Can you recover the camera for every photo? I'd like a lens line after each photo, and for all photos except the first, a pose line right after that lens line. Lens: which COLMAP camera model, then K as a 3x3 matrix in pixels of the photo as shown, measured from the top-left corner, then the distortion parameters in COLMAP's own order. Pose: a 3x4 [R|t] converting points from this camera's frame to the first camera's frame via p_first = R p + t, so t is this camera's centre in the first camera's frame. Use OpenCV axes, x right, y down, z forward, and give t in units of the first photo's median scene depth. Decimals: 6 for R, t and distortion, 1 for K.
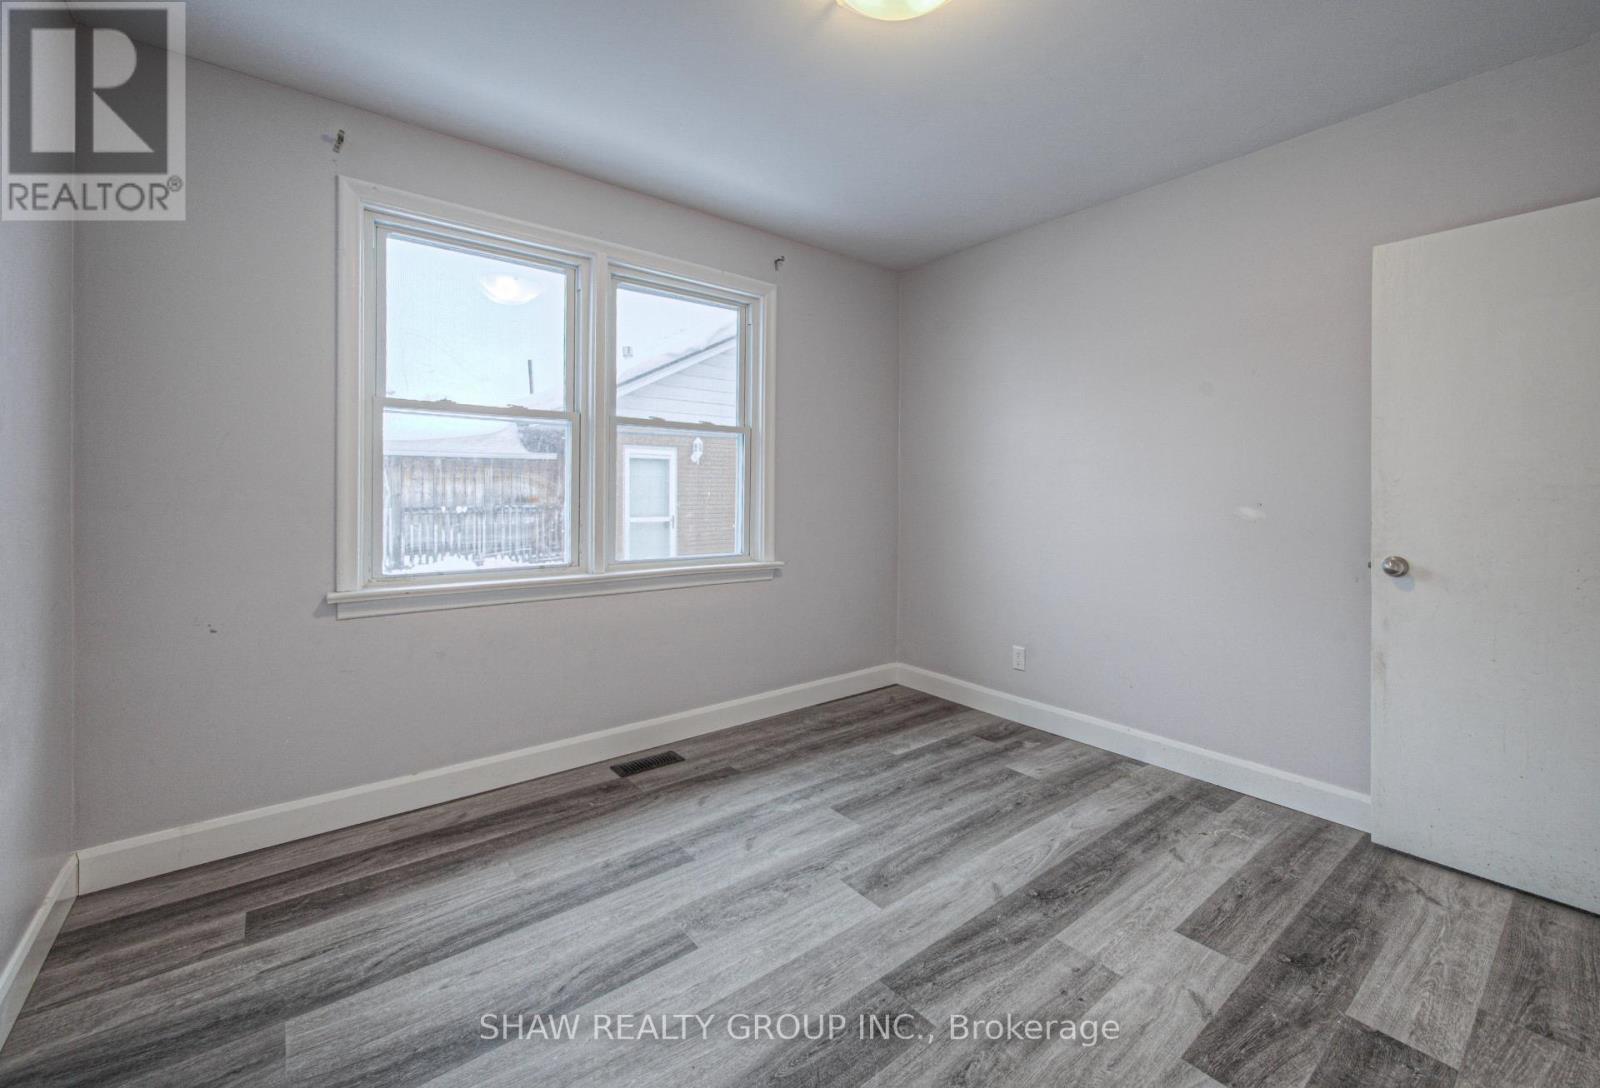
lens RADIAL K [[662.4, 0, 801.5], [0, 662.4, 527.7], [0, 0, 1]] dist [-0.000145, -0.000020]
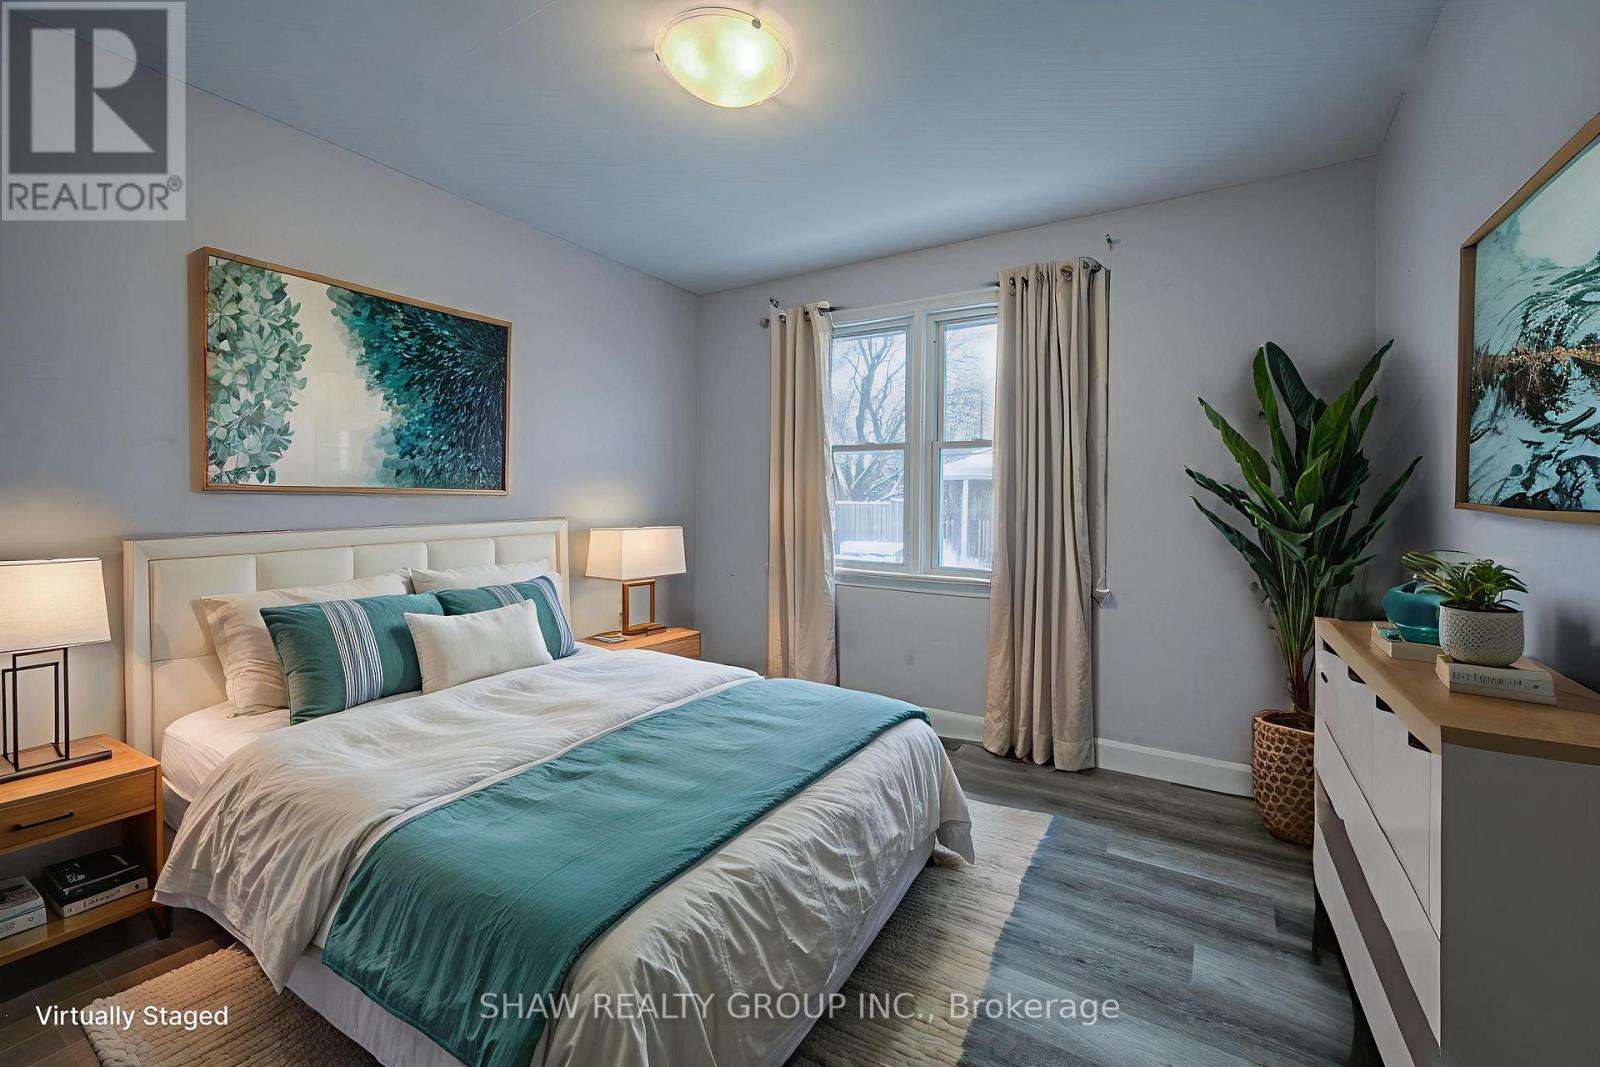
lens RADIAL K [[632.7, 0, 801.5], [0, 632.7, 524.1], [0, 0, 1]] dist [-0.000170, 0.000401]
pose [[0.334172, 0.026597, -0.942137, 0.691186], [-0.058048, 0.998285, 0.007592, -0.017229], [0.940723, 0.052152, 0.335143, 0.403748]]
